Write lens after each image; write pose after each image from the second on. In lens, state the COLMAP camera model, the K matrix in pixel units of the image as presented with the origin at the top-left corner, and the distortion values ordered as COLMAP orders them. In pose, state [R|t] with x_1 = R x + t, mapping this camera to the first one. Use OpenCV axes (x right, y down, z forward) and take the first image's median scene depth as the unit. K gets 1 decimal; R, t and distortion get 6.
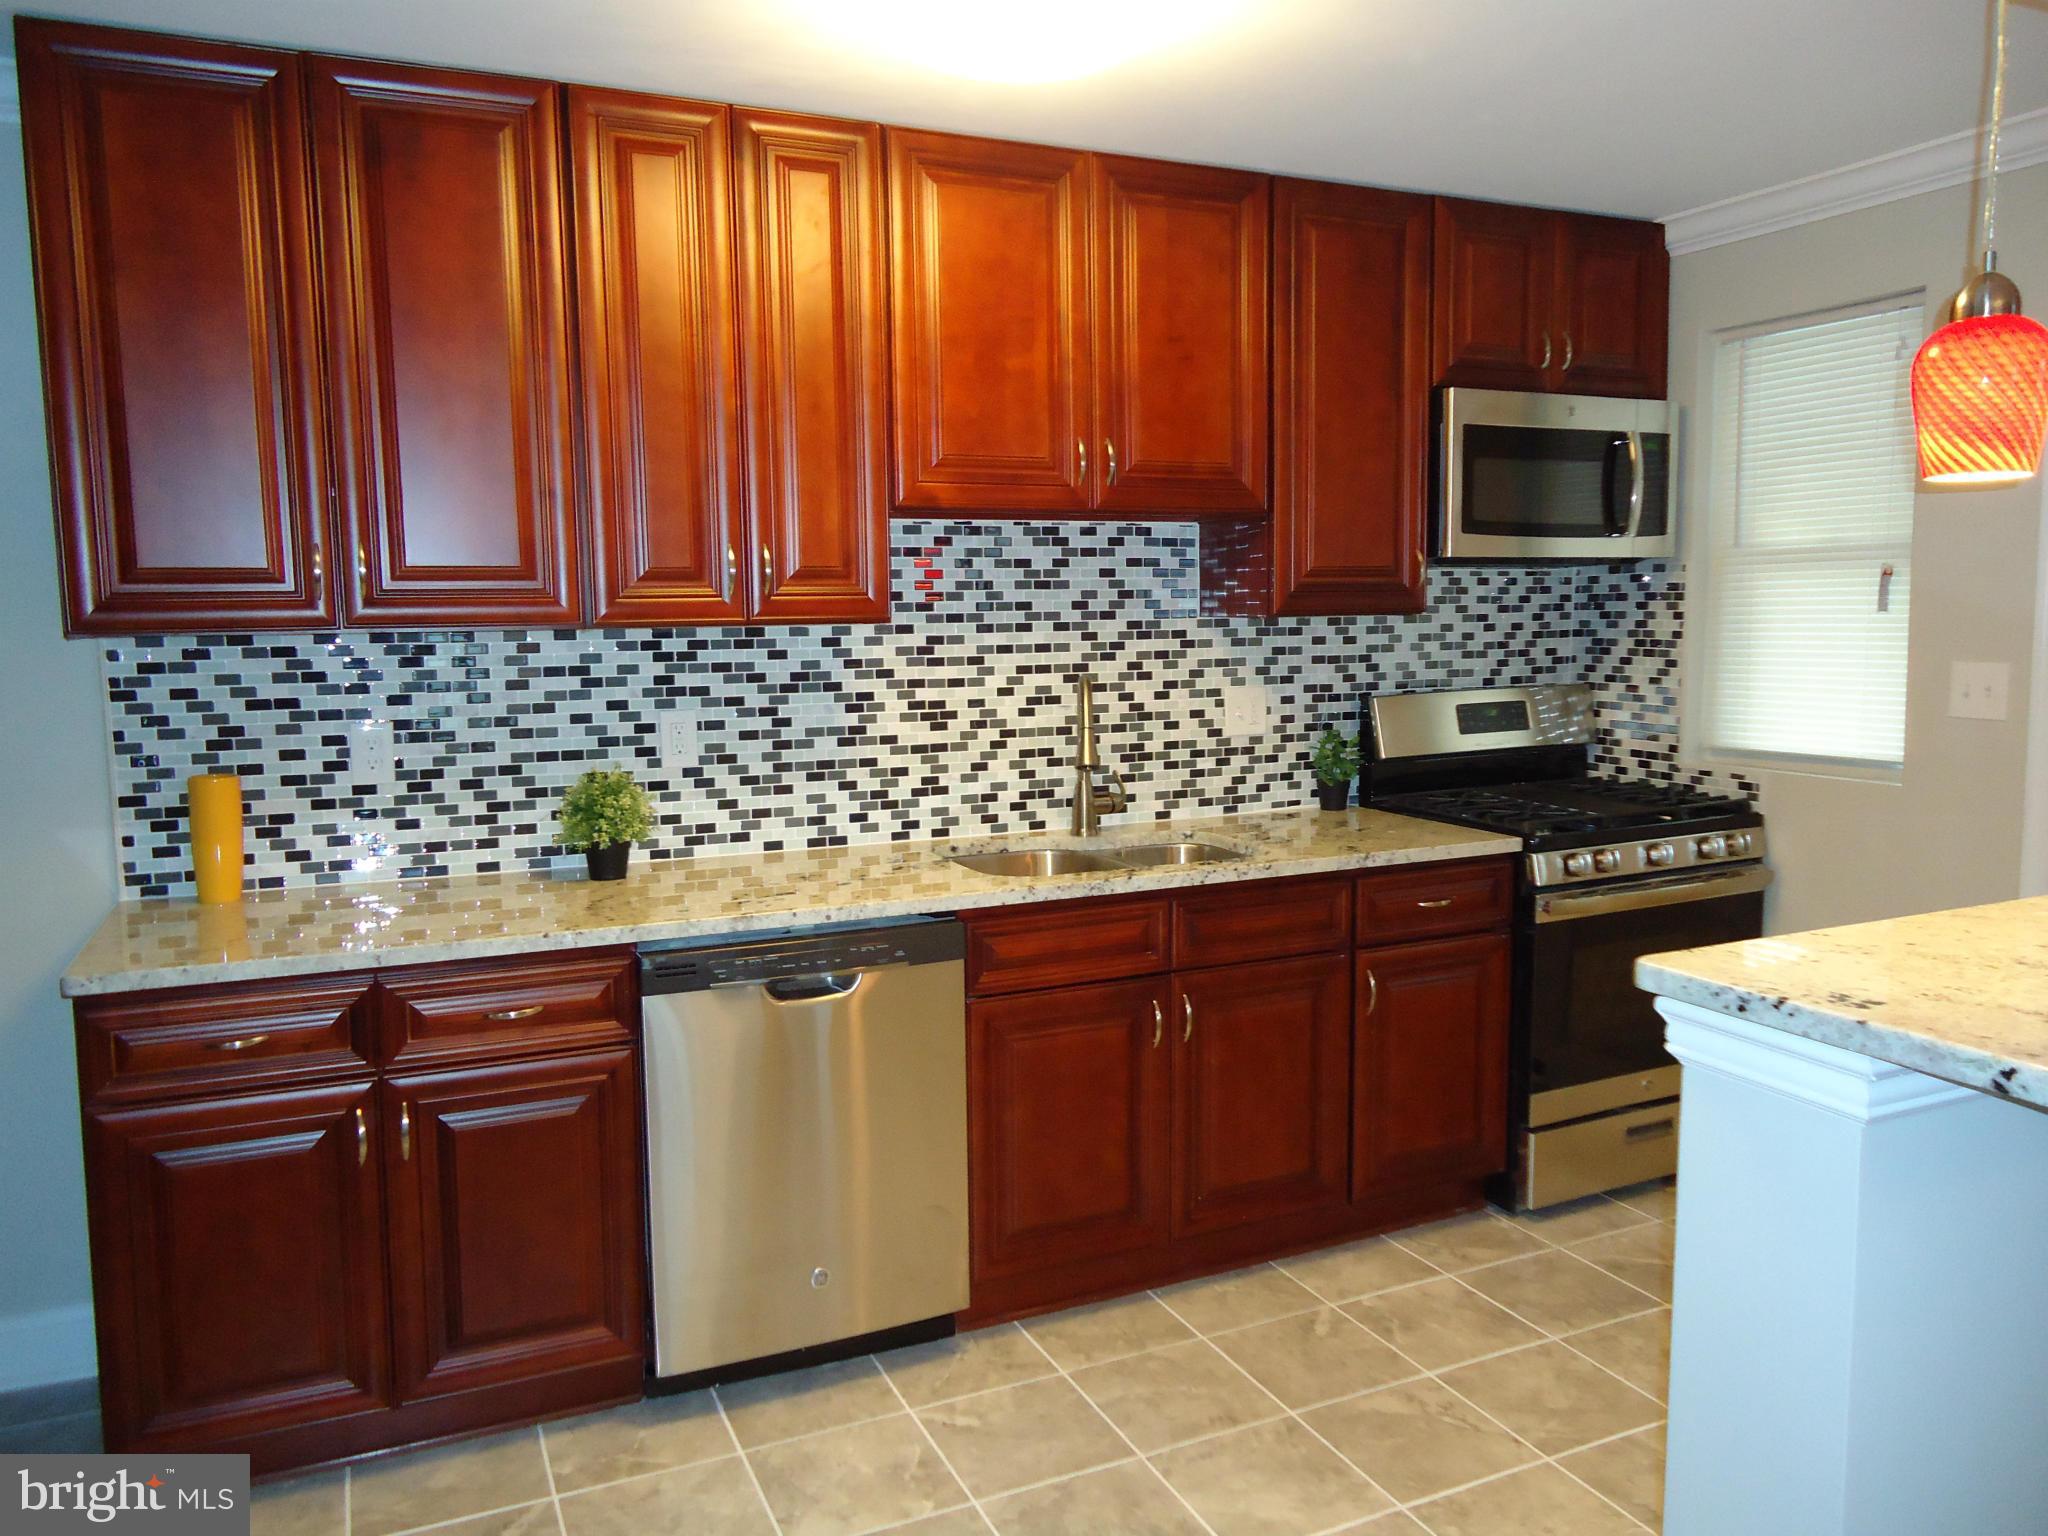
lens RADIAL K [[1500.9, 0, 1021.0], [0, 1500.9, 763.8], [0, 0, 1]] dist [-0.013854, 0.007157]
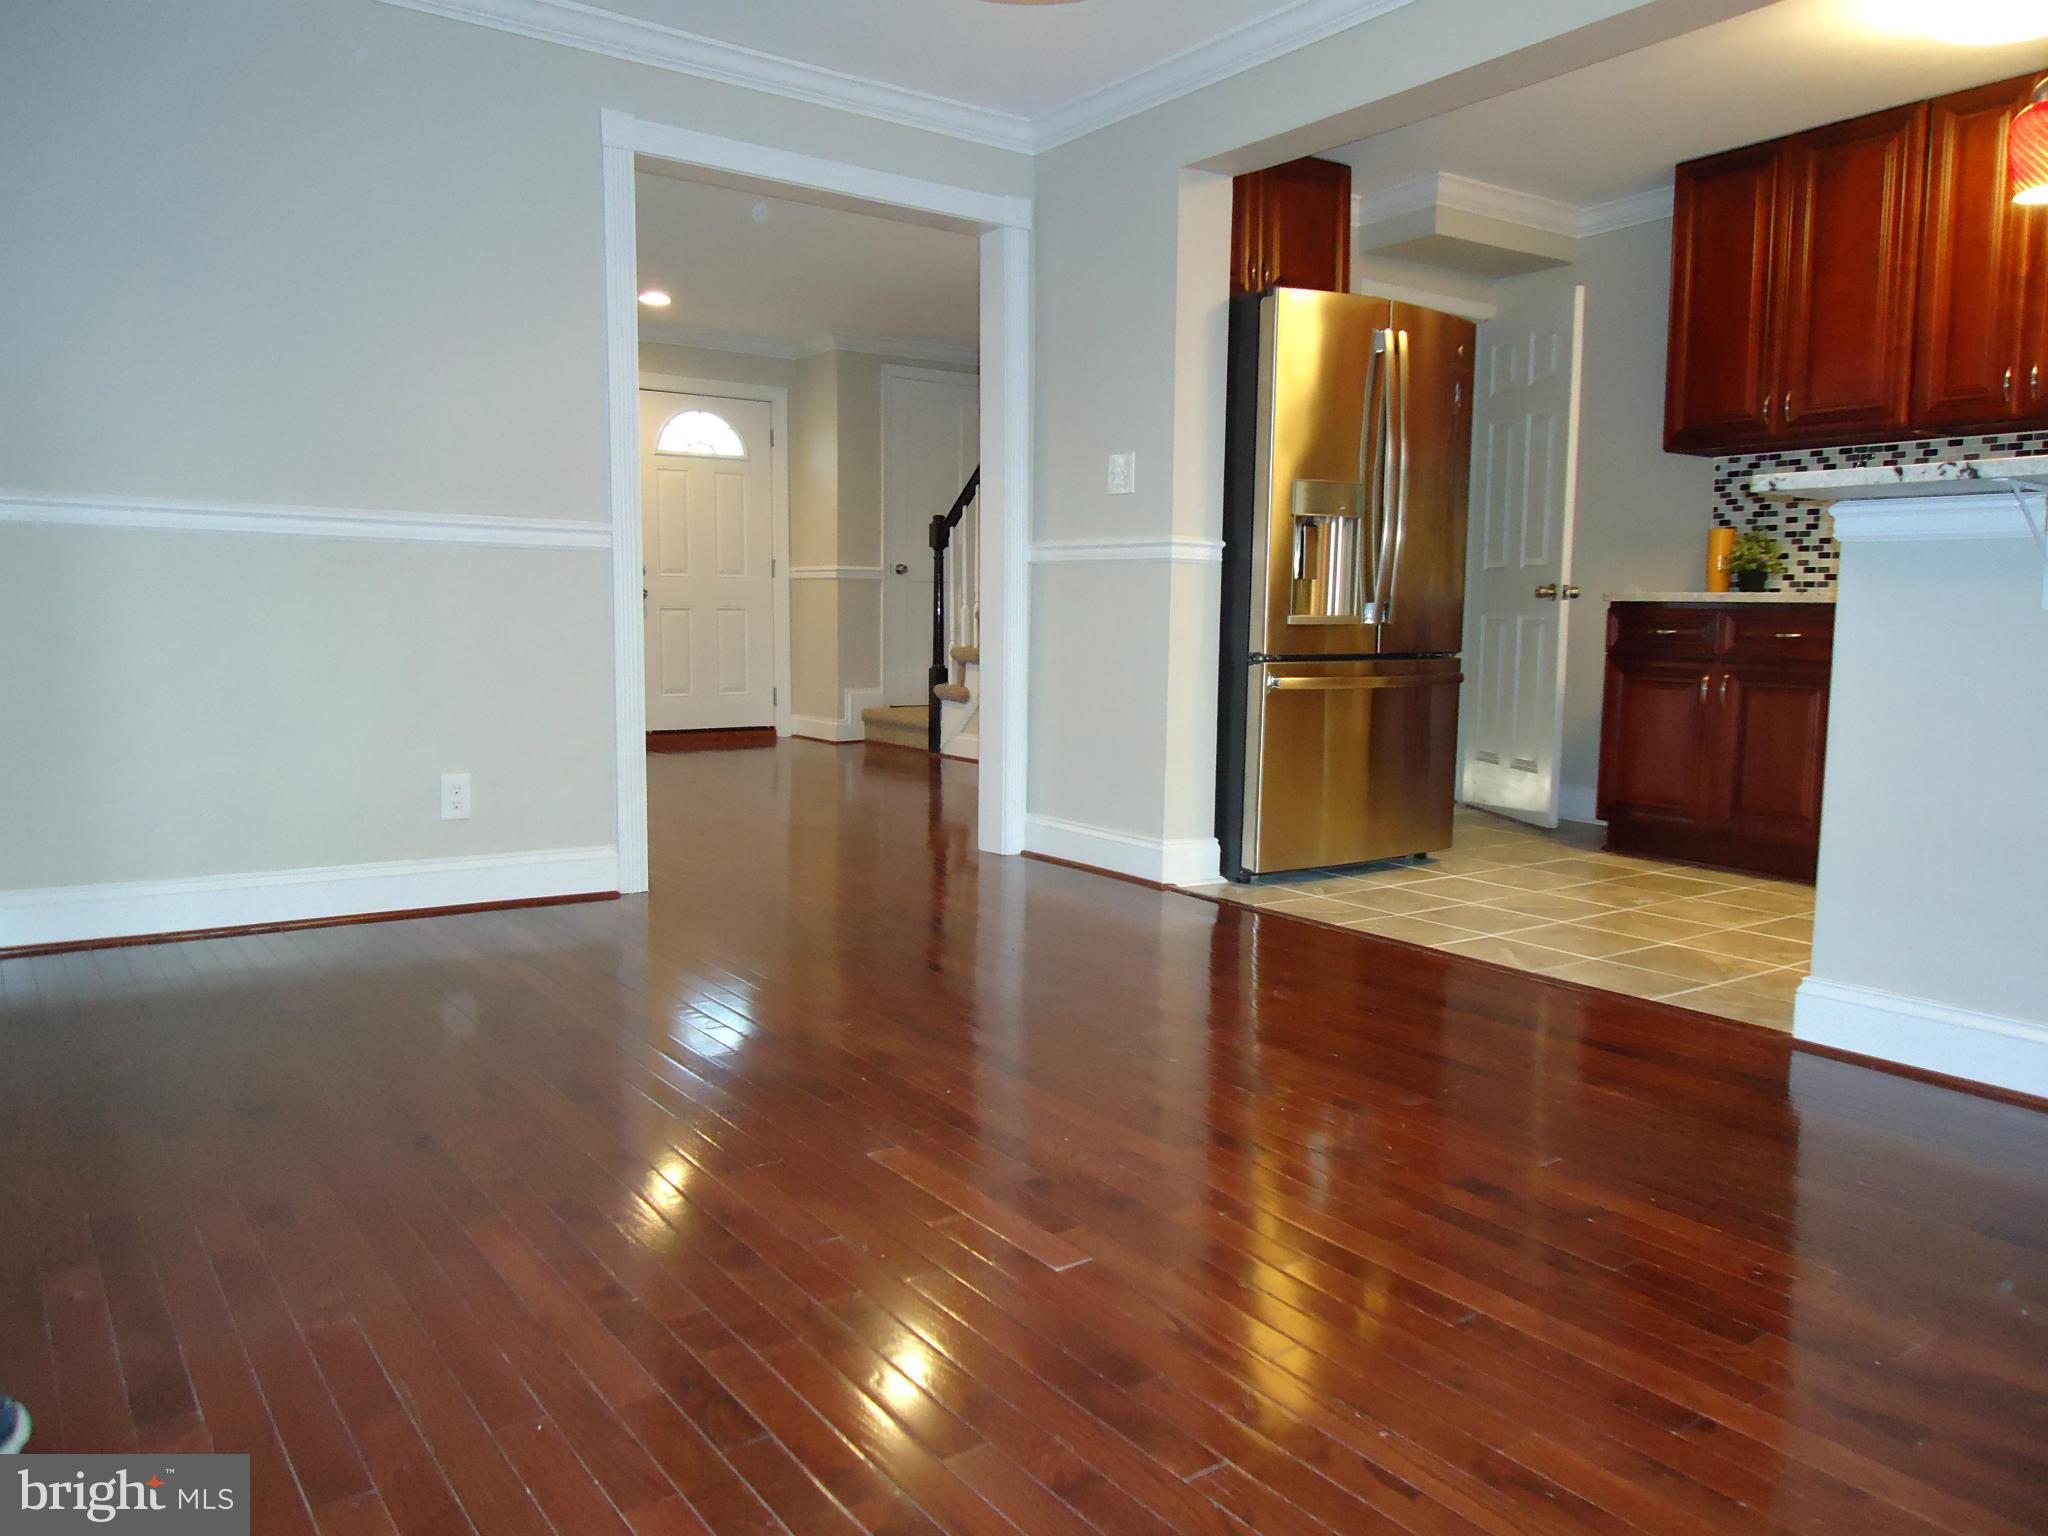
lens RADIAL K [[1484.2, 0, 1065.7], [0, 1484.2, 751.6], [0, 0, 1]] dist [-0.002002, 0.002285]
pose [[0.186545, 0.108352, -0.976453, 0.961233], [-0.115808, 0.989396, 0.087663, 0.183609], [0.975597, 0.096728, 0.197115, -0.150517]]
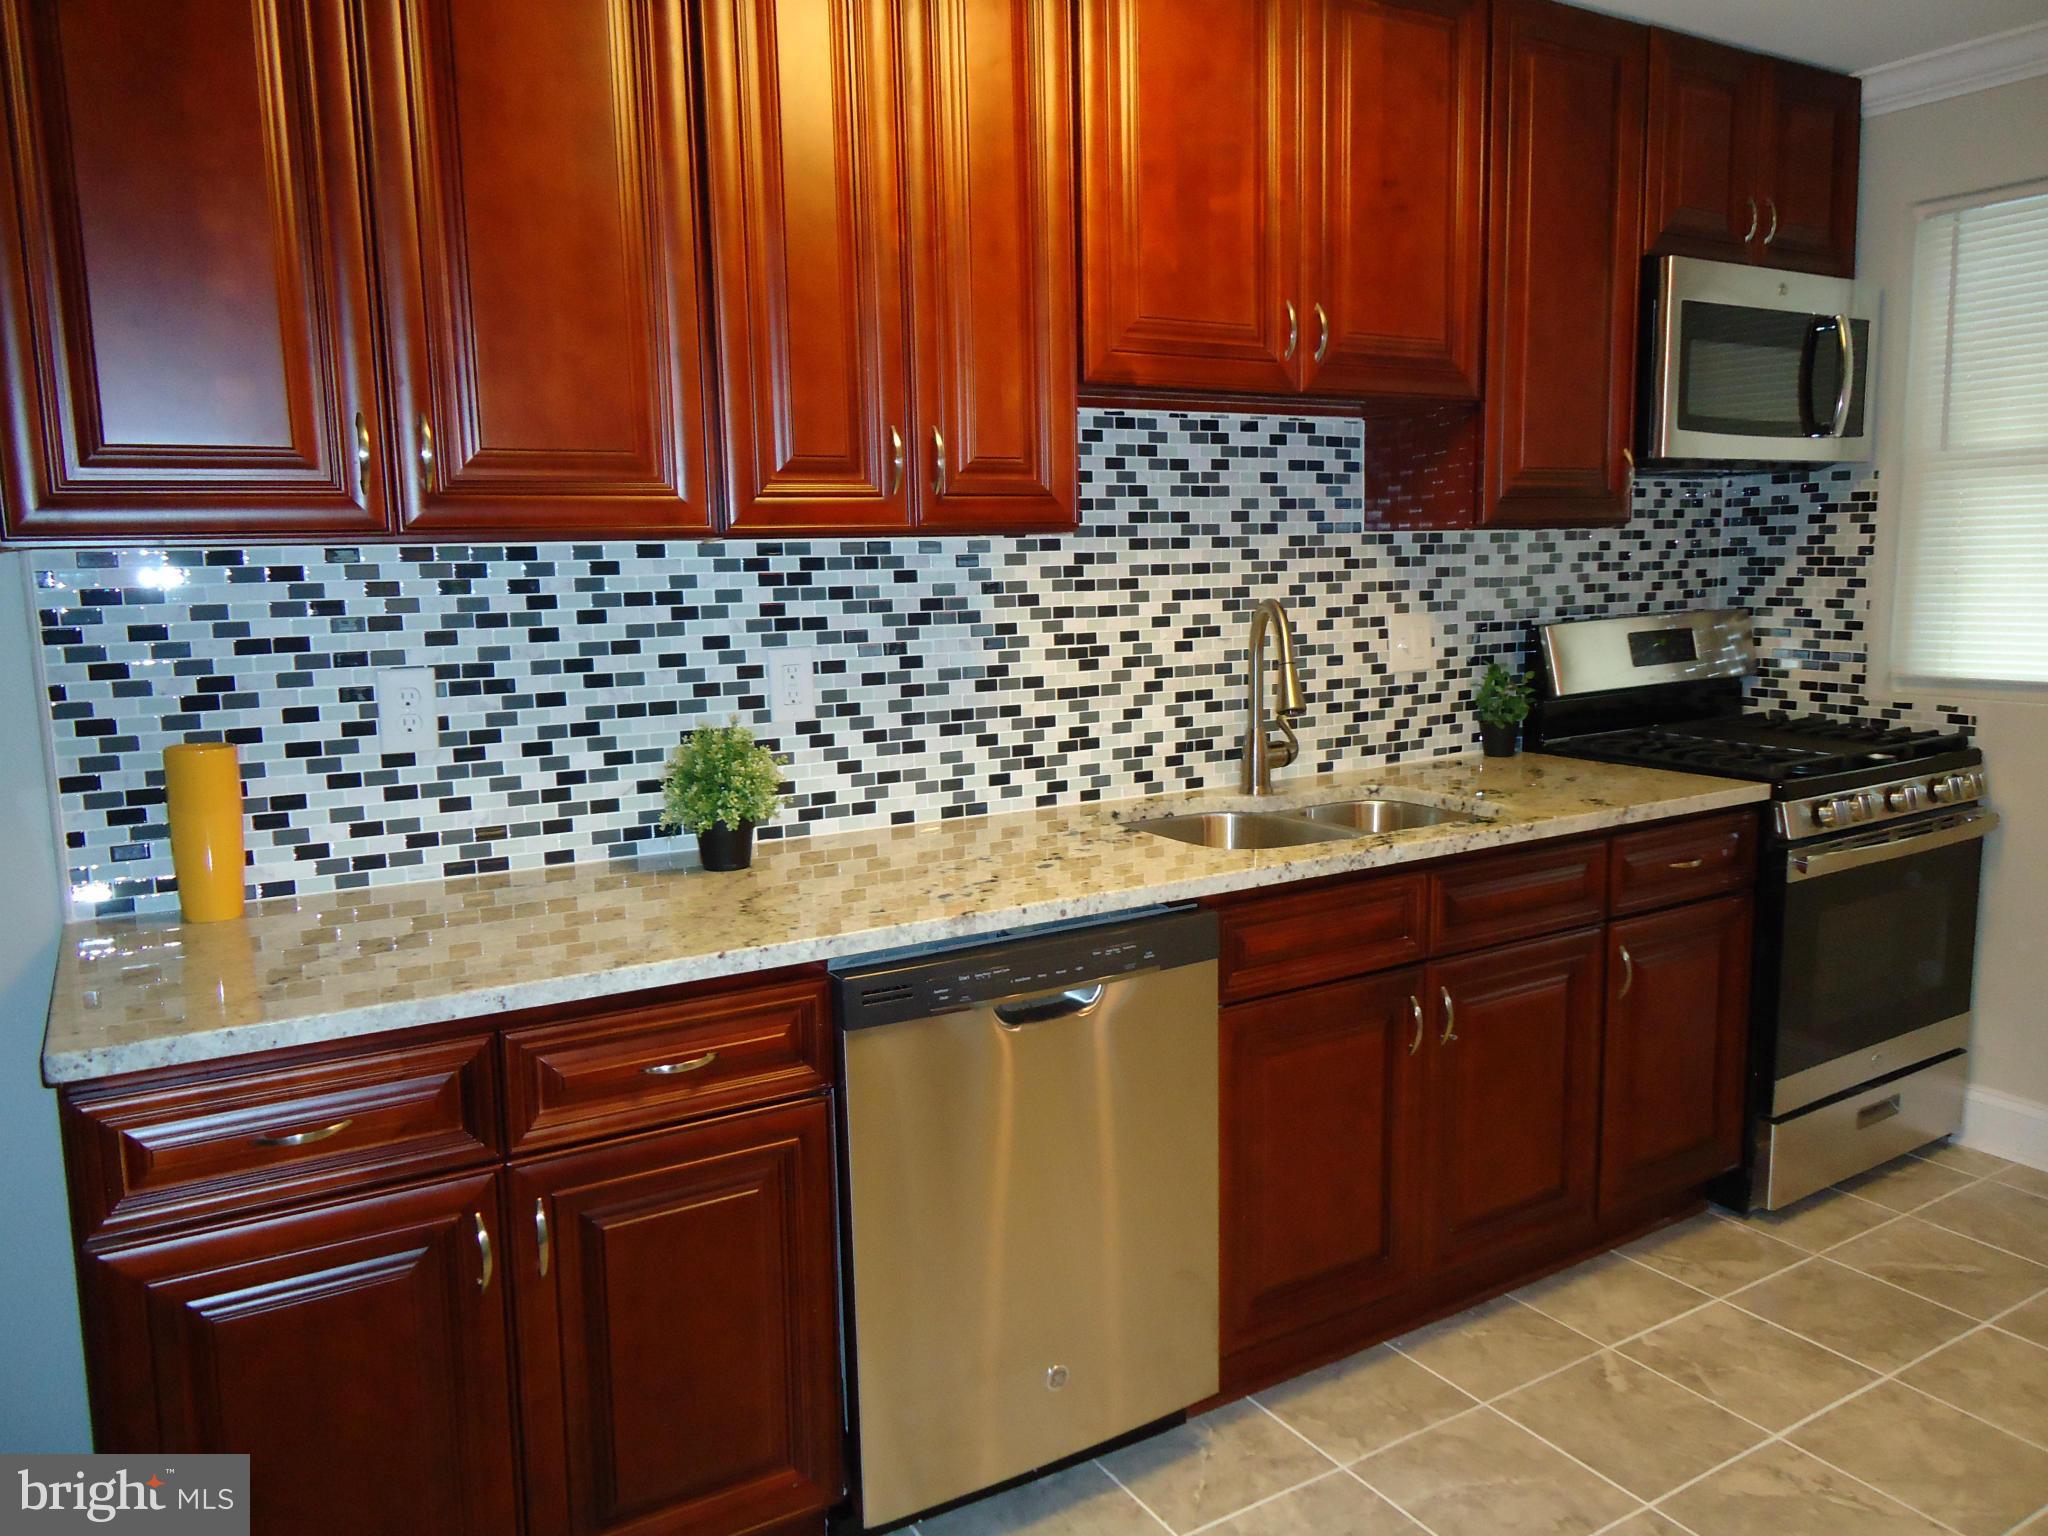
lens RADIAL K [[1500.9, 0, 1021.0], [0, 1500.9, 763.8], [0, 0, 1]] dist [-0.013854, 0.007157]
pose [[0.993732, -0.023310, 0.109328, -0.185459], [0.019654, 0.999215, 0.034395, -0.000125], [-0.110044, -0.032031, 0.993410, 0.197542]]
